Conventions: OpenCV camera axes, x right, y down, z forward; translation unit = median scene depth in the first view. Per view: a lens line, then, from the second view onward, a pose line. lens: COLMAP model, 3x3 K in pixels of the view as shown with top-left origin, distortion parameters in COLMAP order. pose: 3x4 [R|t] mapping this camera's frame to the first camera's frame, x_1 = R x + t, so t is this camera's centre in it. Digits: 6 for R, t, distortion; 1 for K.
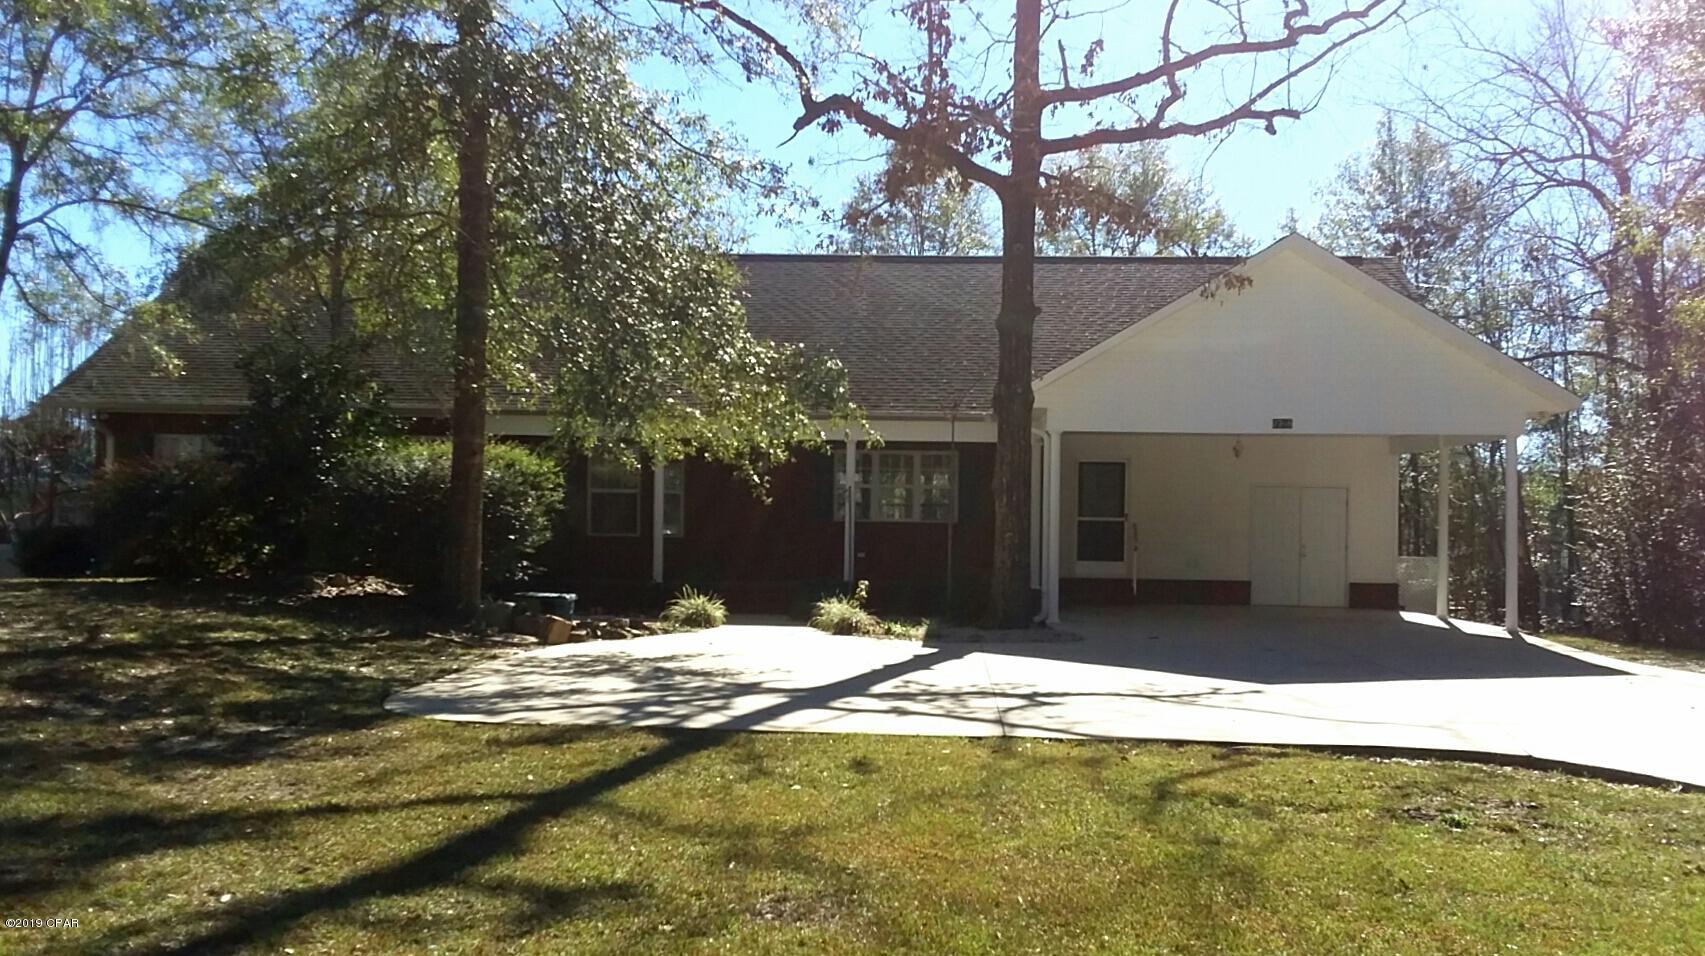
lens RADIAL K [[1618.3, 0, 852.5], [0, 1618.3, 478.0], [0, 0, 1]] dist [0.088128, -0.159056]
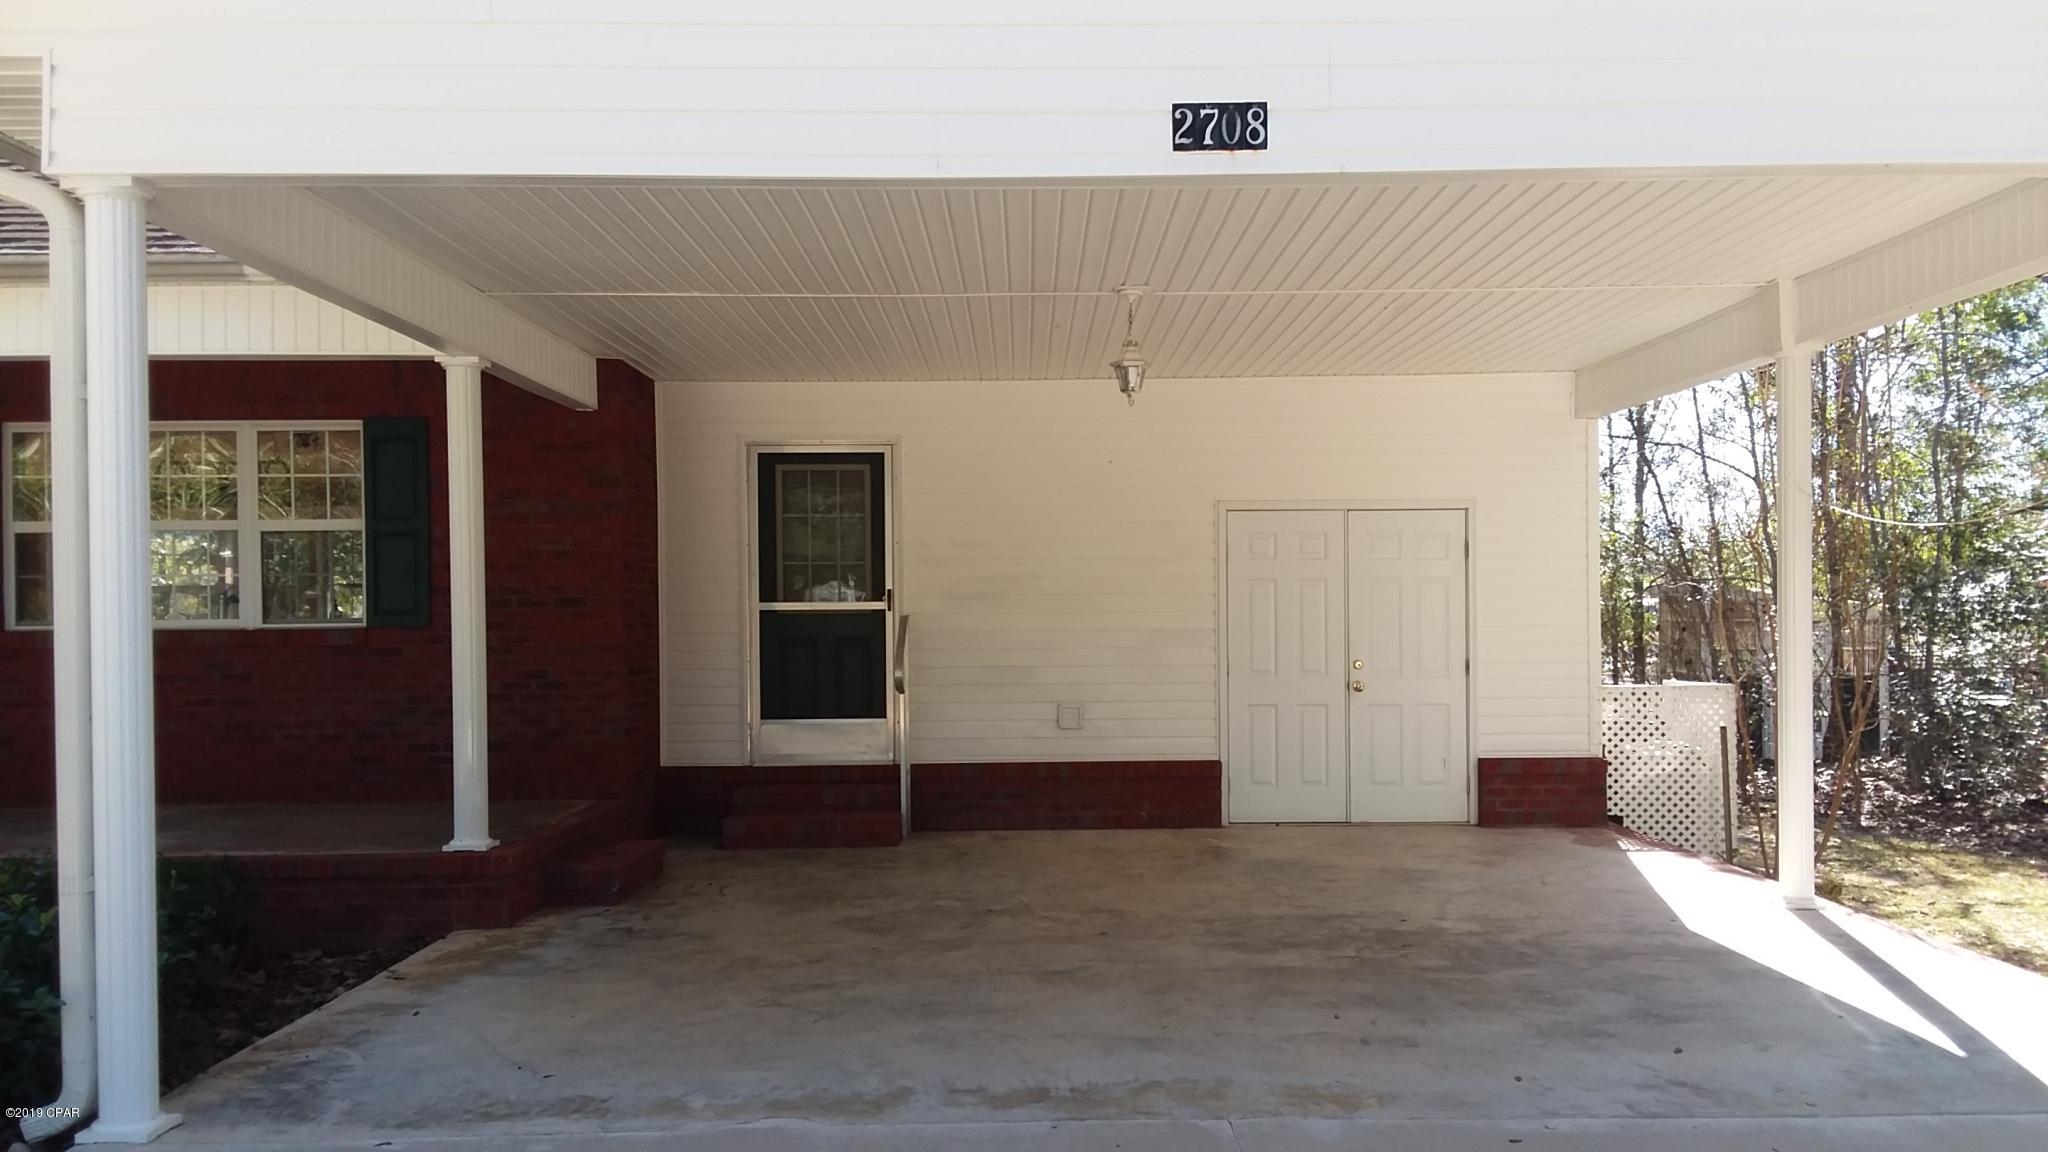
lens RADIAL K [[1608.6, 0, 1024.0], [0, 1608.6, 576.0], [0, 0, 1]] dist [0.057819, -0.003340]
pose [[0.998226, -0.019712, 0.056188, 0.227221], [0.019168, 0.999764, 0.010210, 0.020080], [-0.056376, -0.009115, 0.998368, 0.798808]]
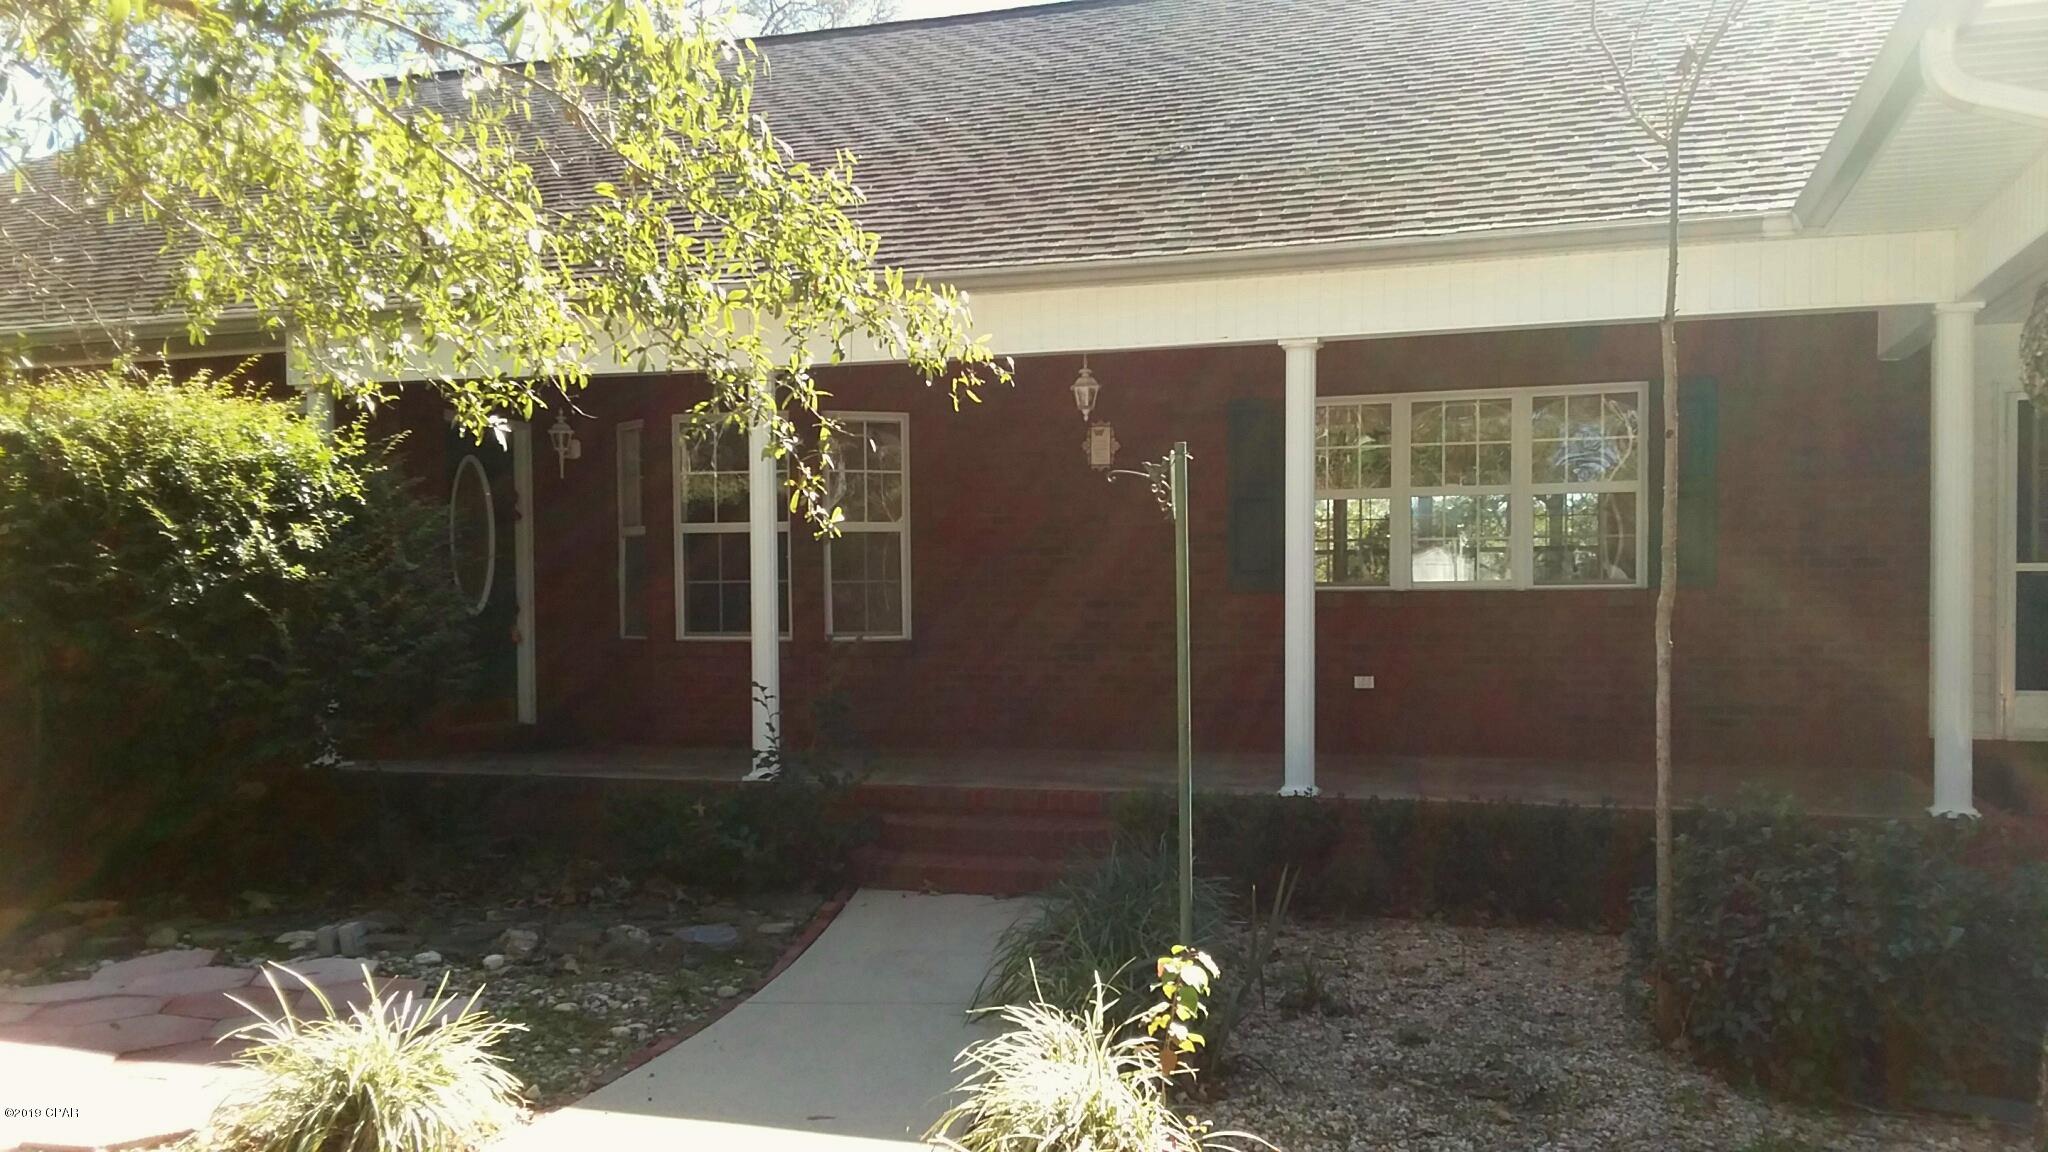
lens RADIAL K [[1608.6, 0, 1024.0], [0, 1608.6, 576.0], [0, 0, 1]] dist [0.057819, -0.003340]
pose [[0.963773, -0.024975, -0.265551, 0.035003], [0.030312, 0.999412, 0.016019, 0.019727], [0.264995, -0.023488, 0.963964, 0.777650]]
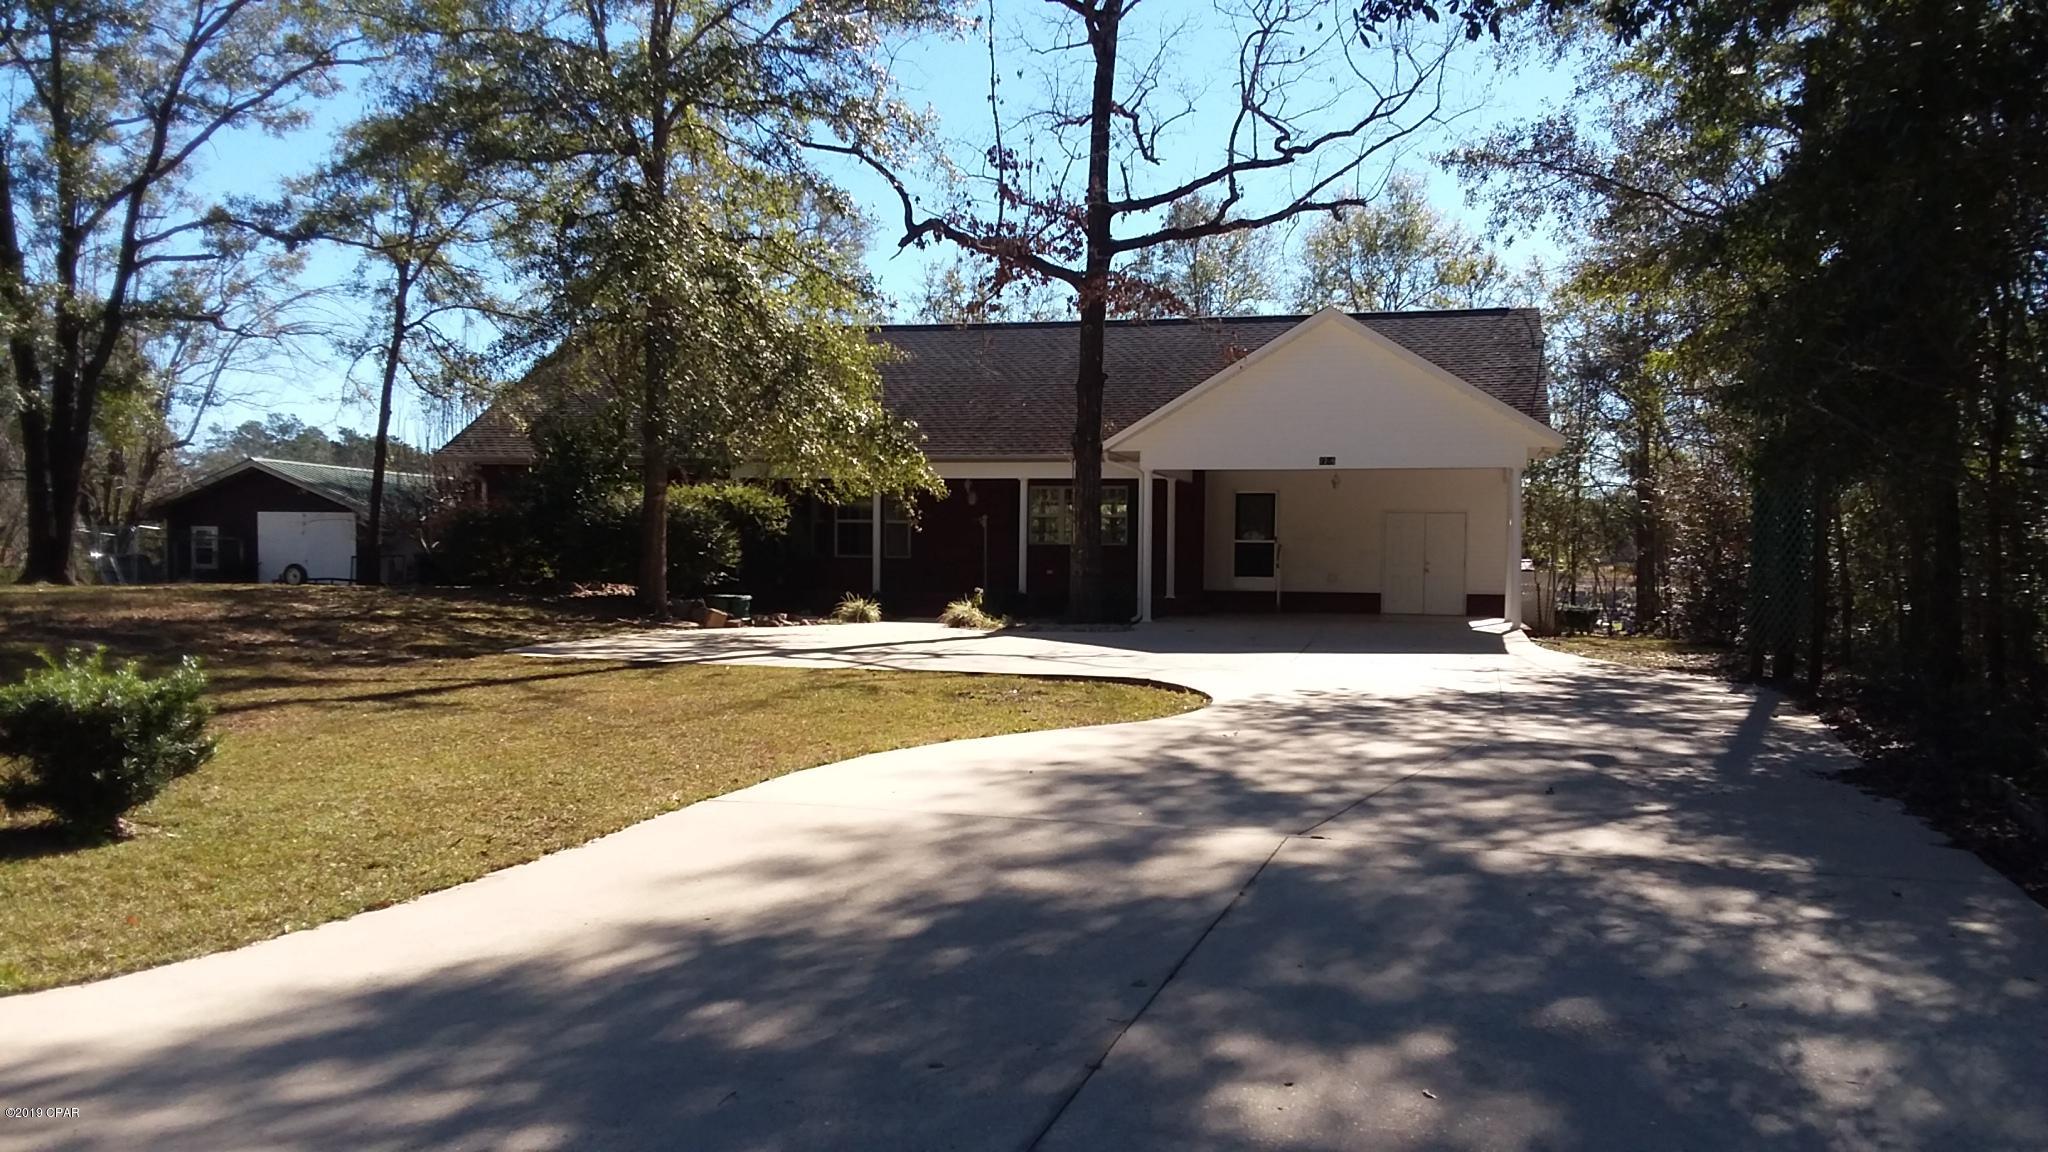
lens RADIAL K [[1608.6, 0, 1024.0], [0, 1608.6, 576.0], [0, 0, 1]] dist [0.057819, -0.003340]
pose [[0.981212, -0.001971, -0.192922, 0.274018], [0.009726, 0.999182, 0.039259, 0.003558], [0.192687, -0.040398, 0.980428, -0.246467]]
